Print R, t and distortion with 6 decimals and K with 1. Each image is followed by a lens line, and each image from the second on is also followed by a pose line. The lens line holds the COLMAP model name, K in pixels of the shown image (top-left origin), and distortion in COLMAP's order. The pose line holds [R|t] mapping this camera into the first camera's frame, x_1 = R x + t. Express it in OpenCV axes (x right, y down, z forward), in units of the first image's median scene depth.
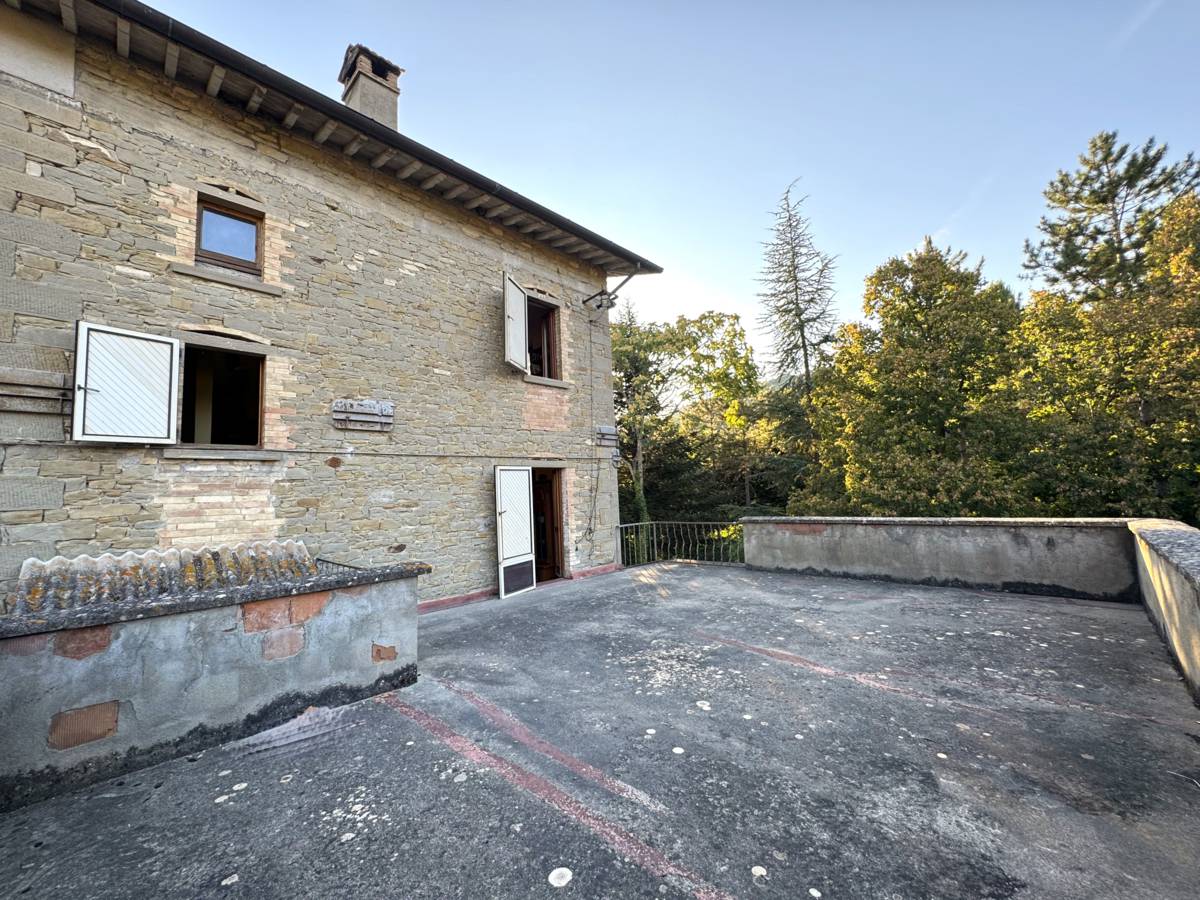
lens RADIAL K [[477.3, 0, 600.5], [0, 477.3, 450.0], [0, 0, 1]] dist [-0.003493, 0.000410]
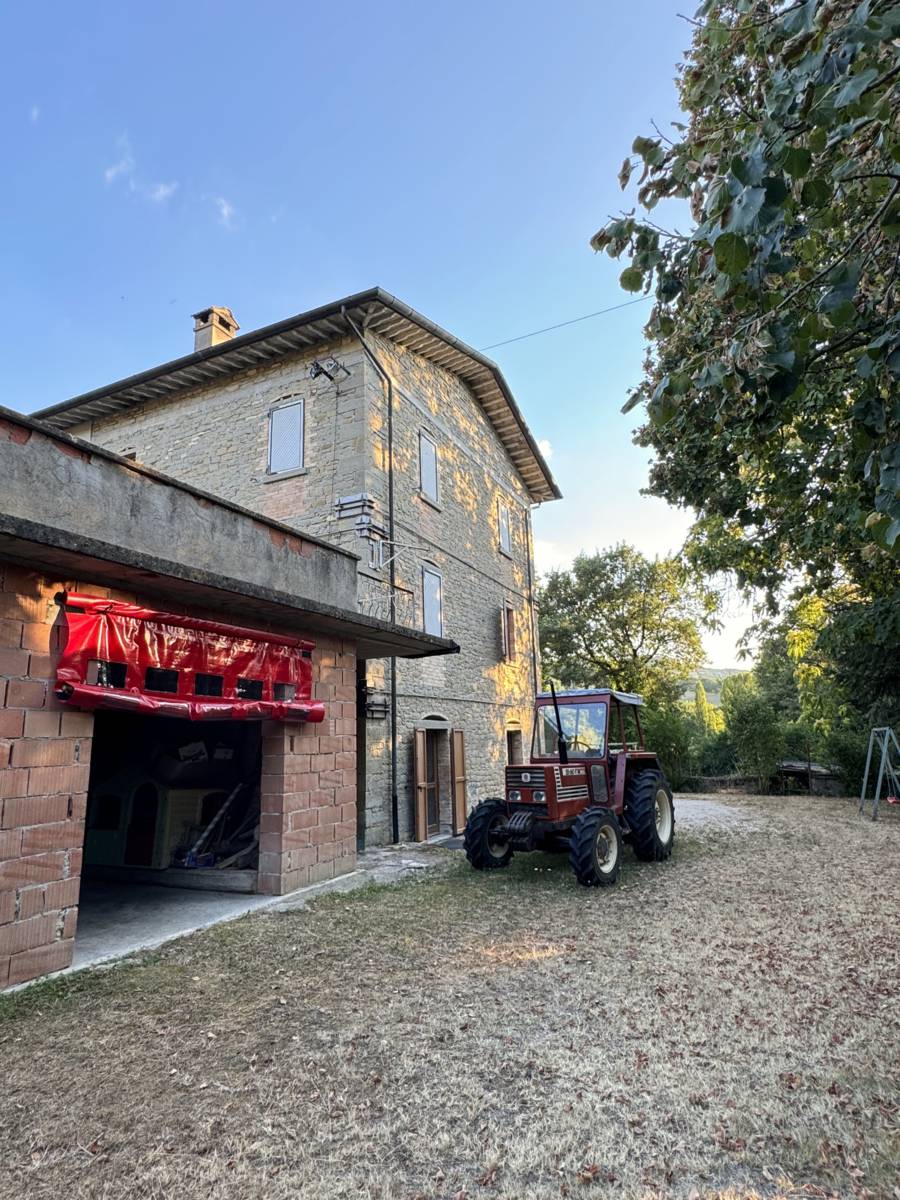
lens RADIAL K [[663.3, 0, 451.2], [0, 663.3, 600.0], [0, 0, 1]] dist [-0.006012, 0.000381]
pose [[0.327159, -0.168311, -0.929859, 1.763096], [0.106120, 0.984329, -0.140833, 0.499857], [0.938992, -0.052602, 0.339893, 1.085739]]
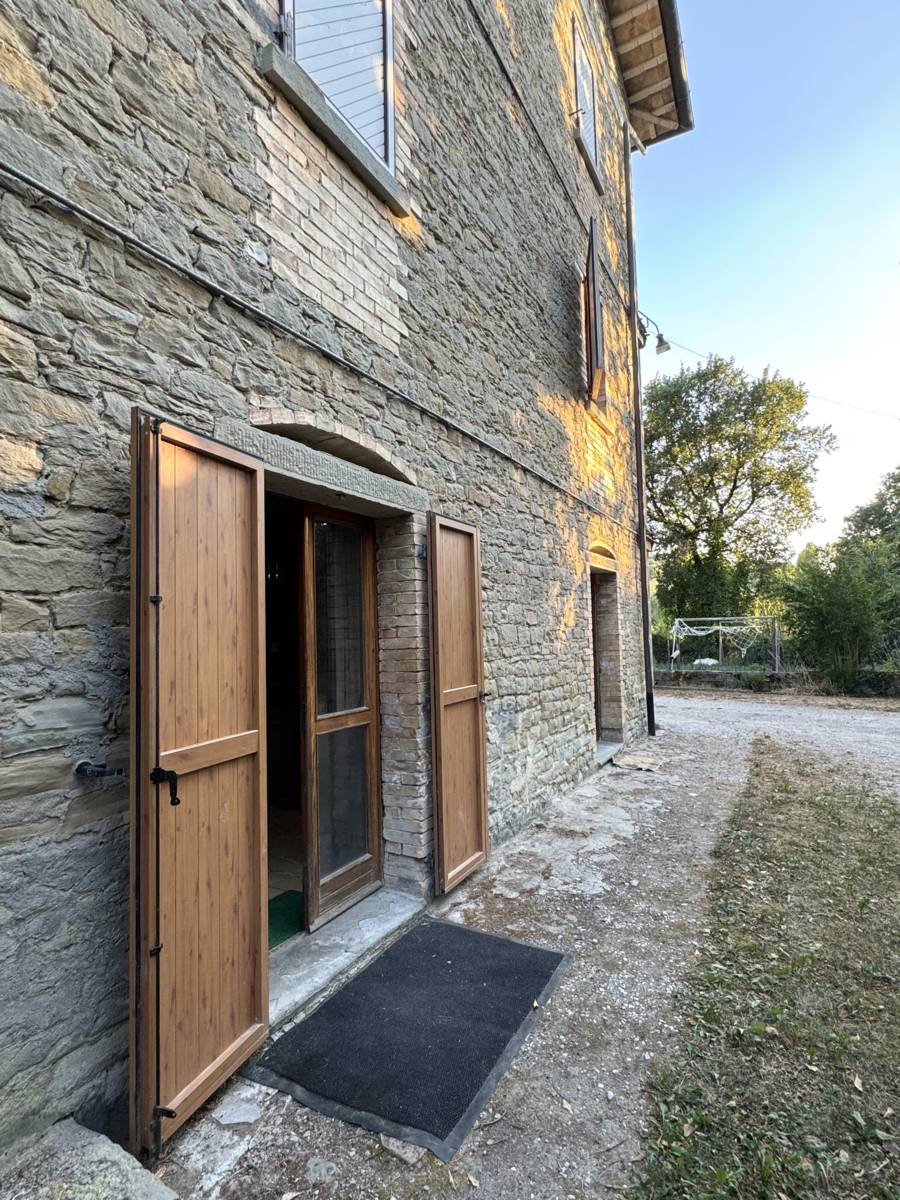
lens RADIAL K [[606.3, 0, 448.8], [0, 606.3, 599.8], [0, 0, 1]] dist [-0.000949, -0.000335]
pose [[0.261569, -0.014447, -0.965077, 0.239456], [0.104921, 0.994388, 0.013552, 0.674203], [0.959465, -0.104801, 0.261617, 1.656078]]
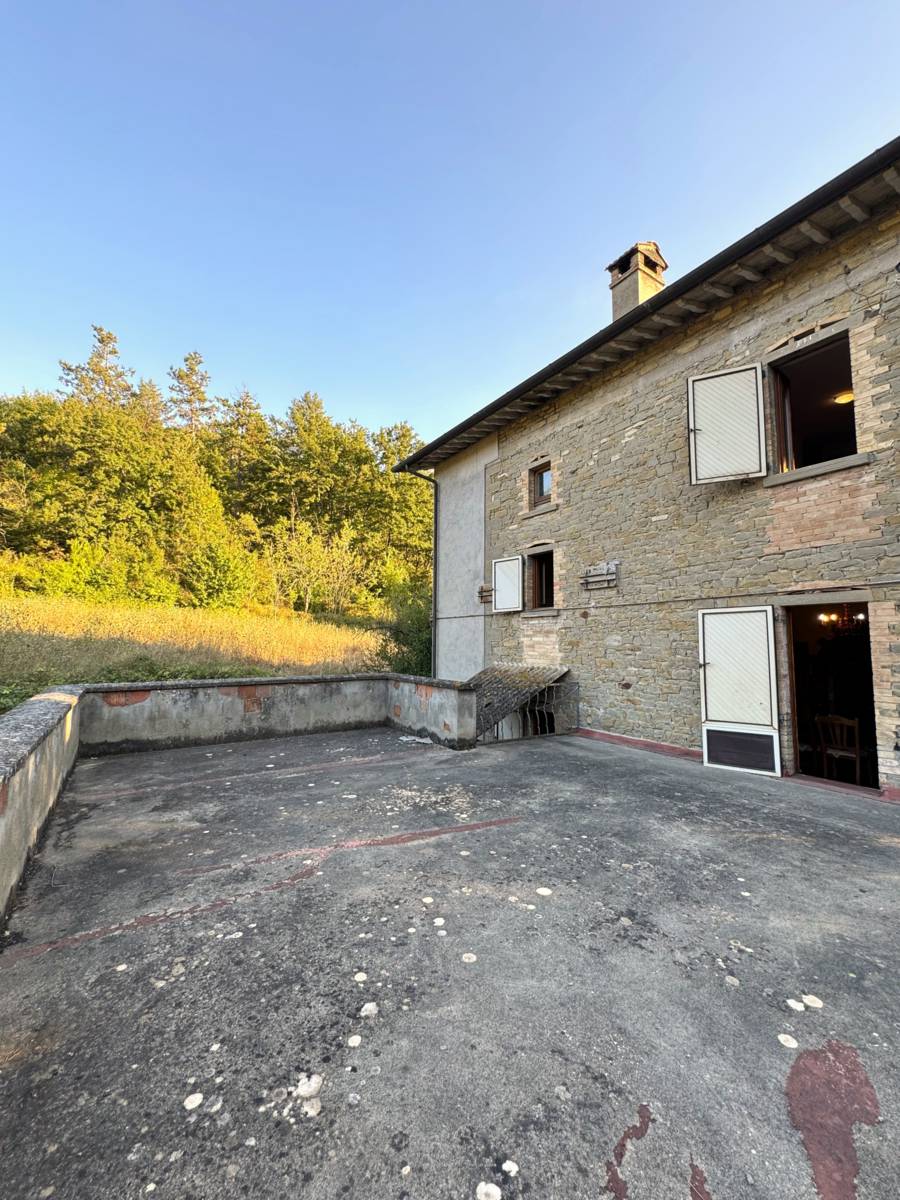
lens RADIAL K [[490.1, 0, 453.2], [0, 490.1, 600.5], [0, 0, 1]] dist [-0.001408, 0.000017]
pose [[-0.212058, -0.040804, -0.976405, 0.821064], [0.094451, 0.993595, -0.062036, 0.033970], [0.972682, -0.105378, -0.206845, 0.845992]]
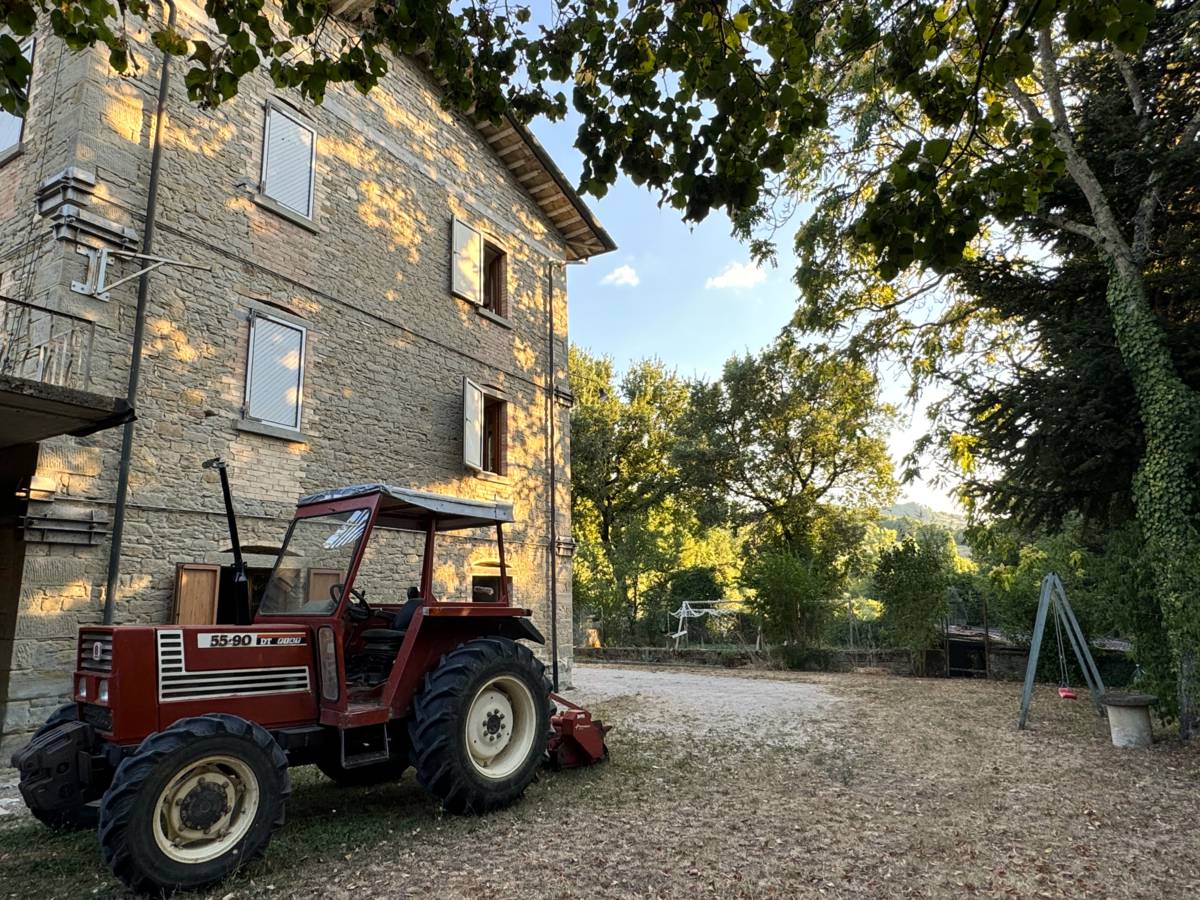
lens RADIAL K [[758.9, 0, 598.8], [0, 758.9, 449.7], [0, 0, 1]] dist [-0.006453, 0.002142]
pose [[0.242754, -0.159731, -0.956847, 1.363266], [0.104241, 0.984935, -0.137974, 0.640959], [0.964471, -0.066249, 0.255748, 1.971836]]
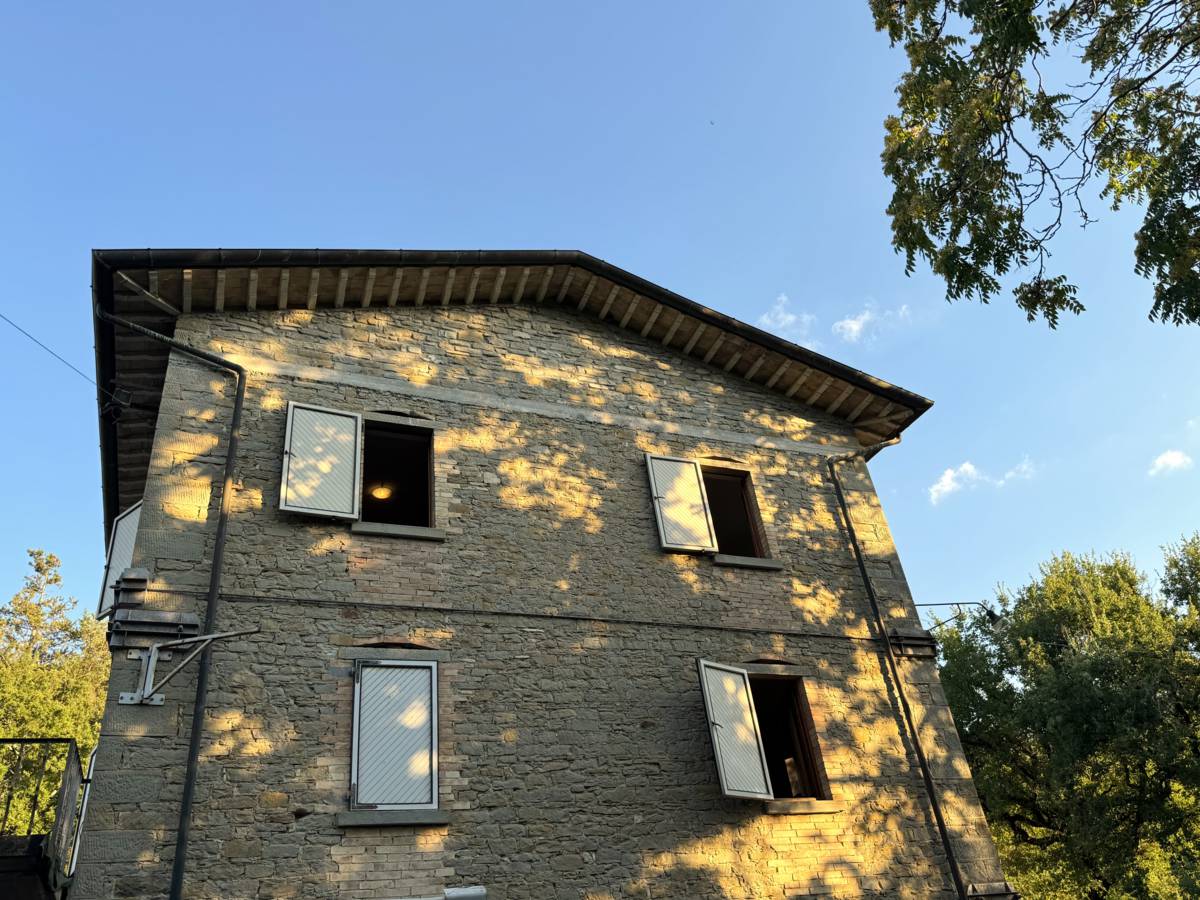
lens RADIAL K [[905.1, 0, 593.9], [0, 905.1, 452.6], [0, 0, 1]] dist [0.118464, -0.216584]
pose [[-0.394269, -0.435200, -0.809415, 0.967465], [0.212962, 0.813519, -0.541142, 0.680791], [0.893979, -0.385730, -0.228064, 2.493732]]
